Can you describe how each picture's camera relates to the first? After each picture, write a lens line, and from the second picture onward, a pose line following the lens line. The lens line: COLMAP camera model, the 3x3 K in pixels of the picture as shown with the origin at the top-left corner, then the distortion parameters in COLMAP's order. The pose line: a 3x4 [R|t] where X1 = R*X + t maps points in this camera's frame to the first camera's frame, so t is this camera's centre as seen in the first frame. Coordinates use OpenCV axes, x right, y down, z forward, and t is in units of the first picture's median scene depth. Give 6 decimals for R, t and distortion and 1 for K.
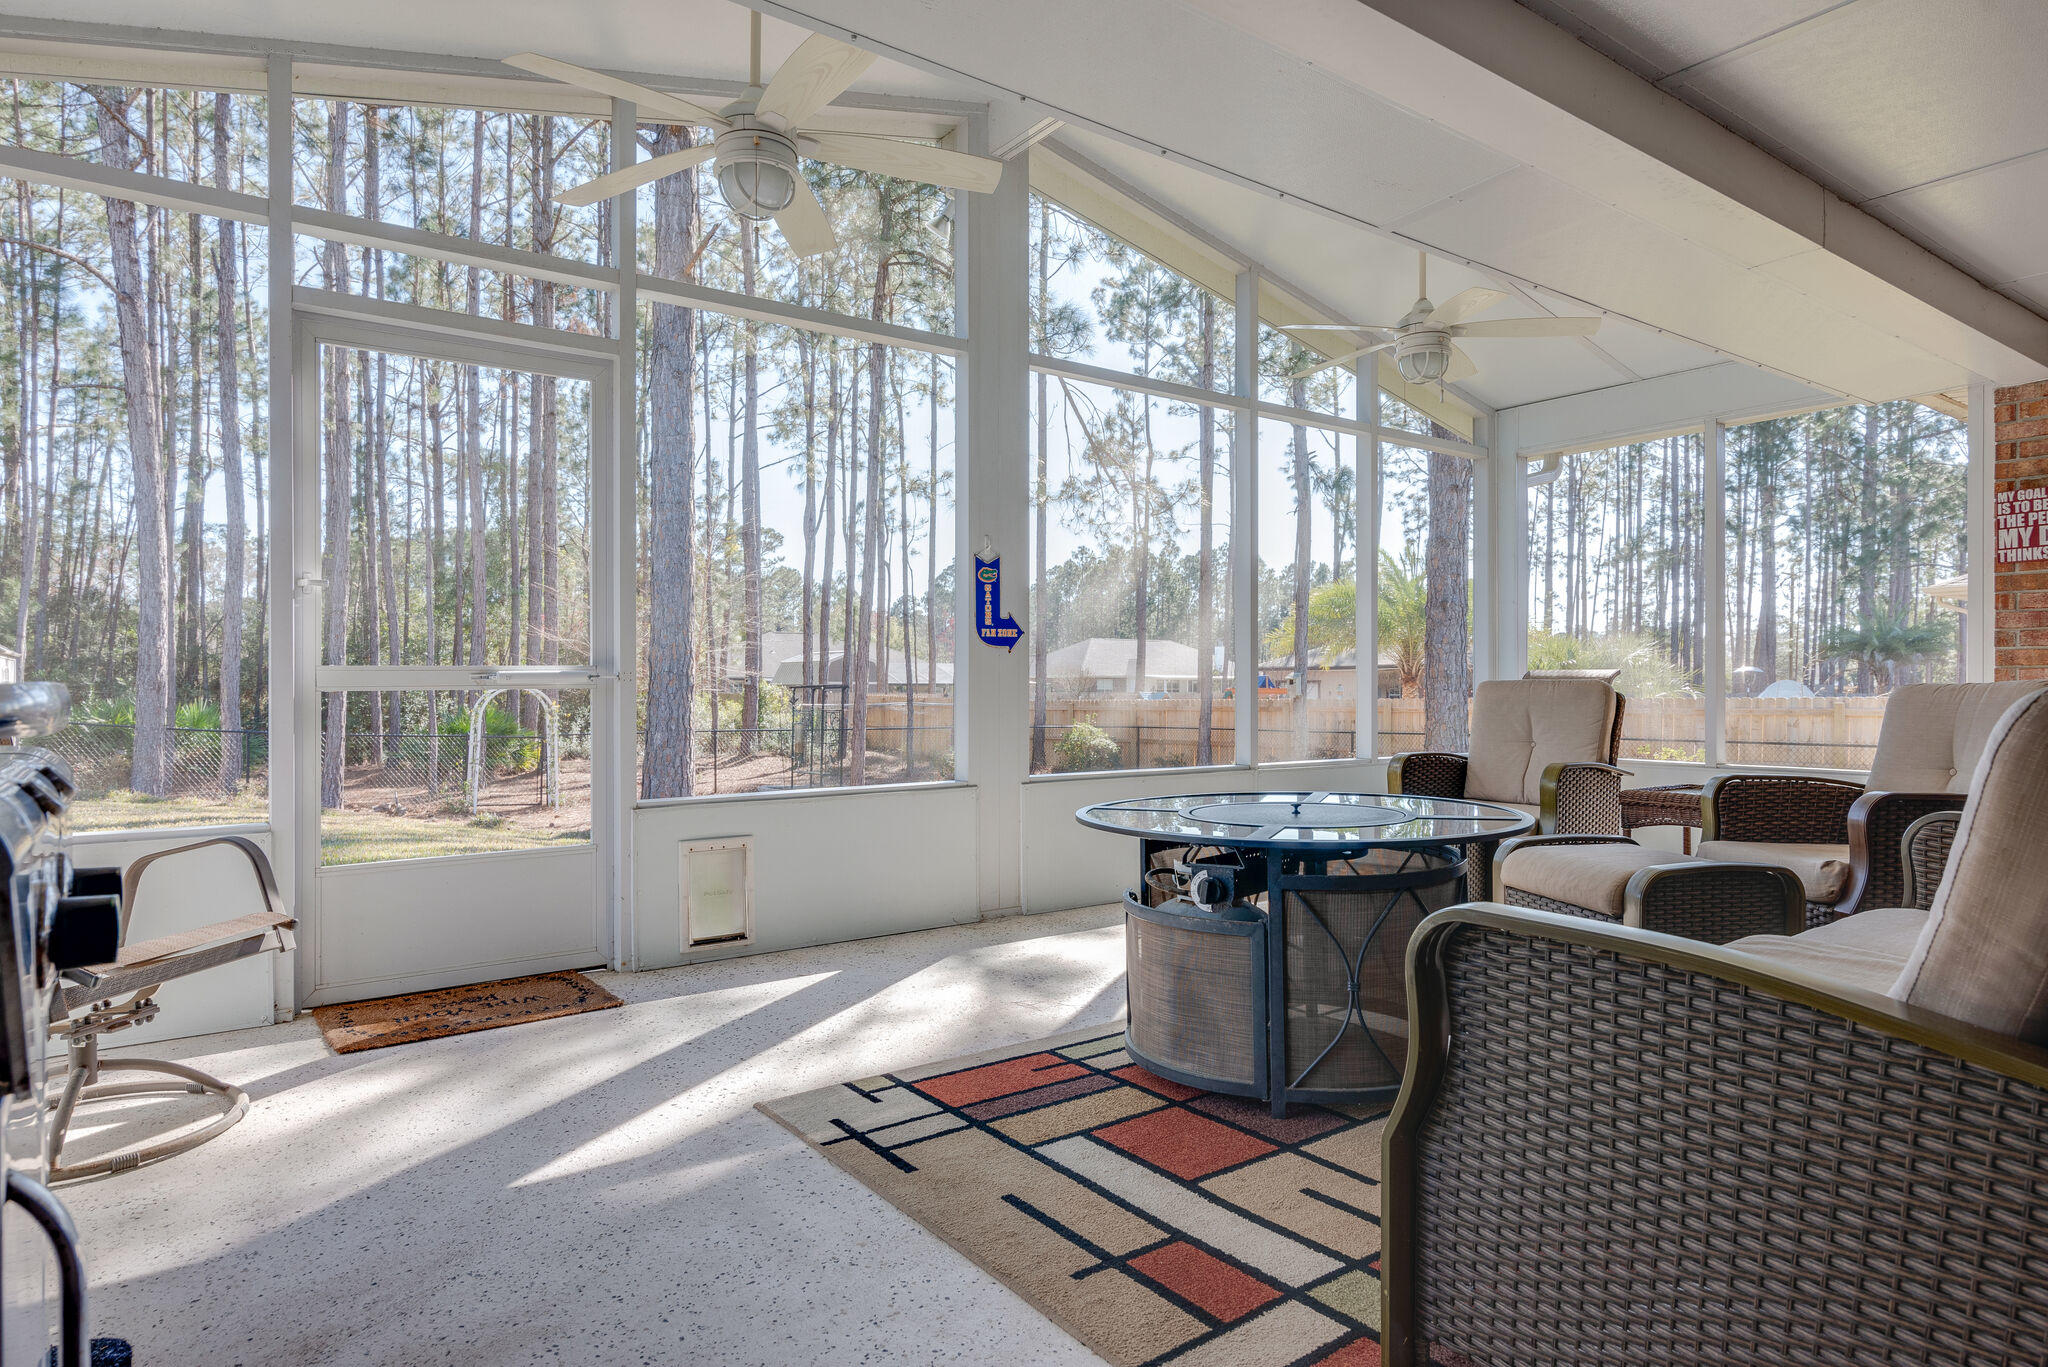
lens RADIAL K [[1158.2, 0, 1023.1], [0, 1158.2, 685.8], [0, 0, 1]] dist [-0.000361, 0.000350]
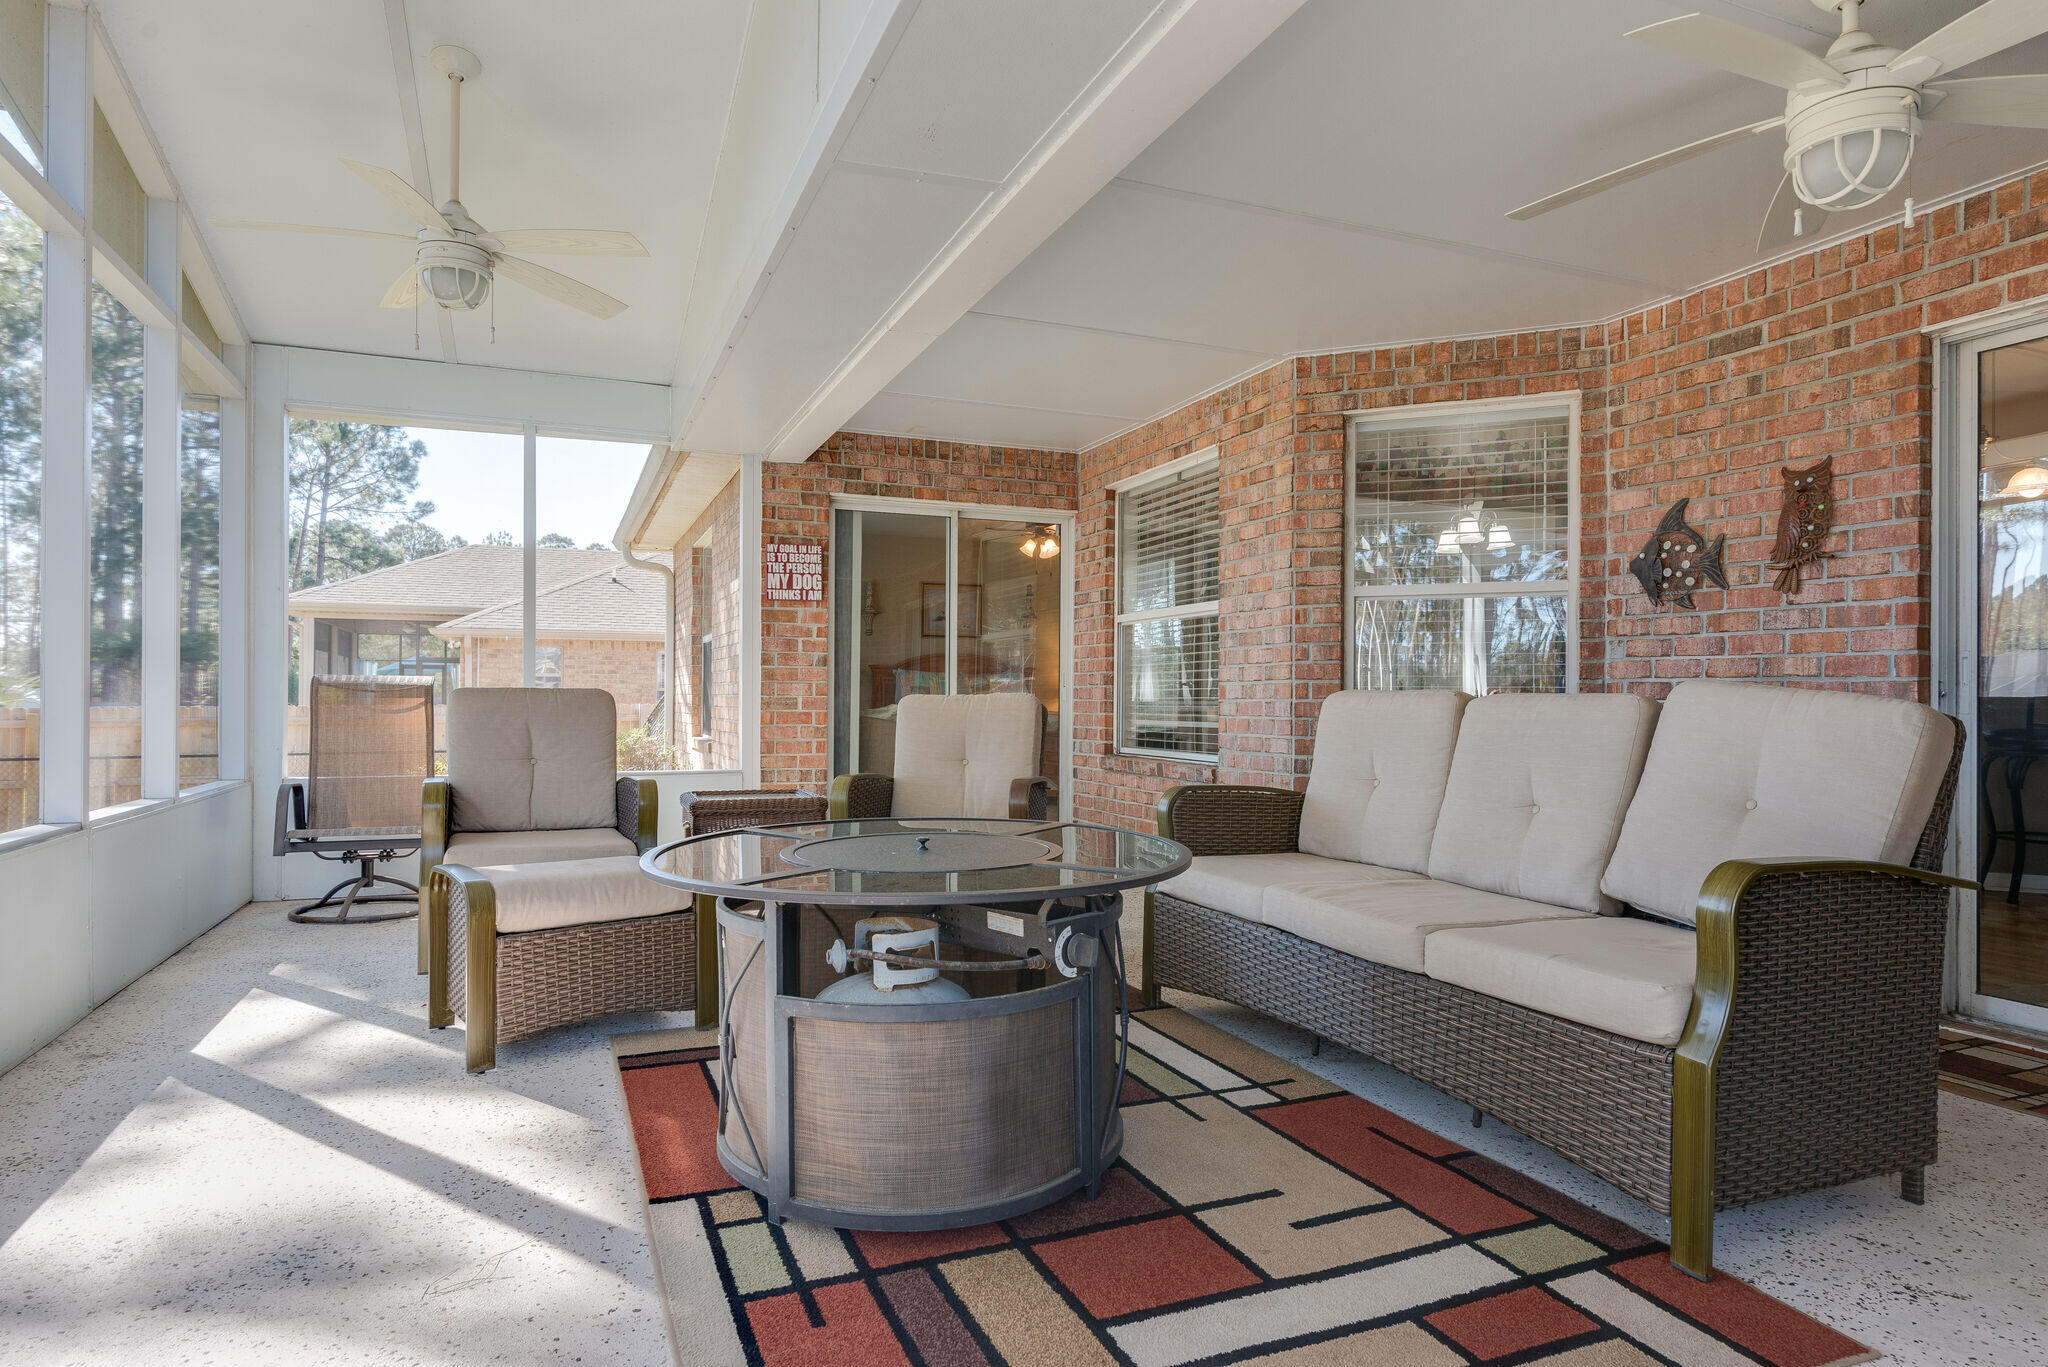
lens RADIAL K [[1158.2, 0, 1021.6], [0, 1158.2, 691.5], [0, 0, 1]] dist [-0.000361, 0.000350]
pose [[0.240685, 0.006693, 0.970580, -0.307055], [-0.002057, 0.999977, -0.006386, 0.001840], [-0.970601, -0.000460, 0.240694, 0.414170]]
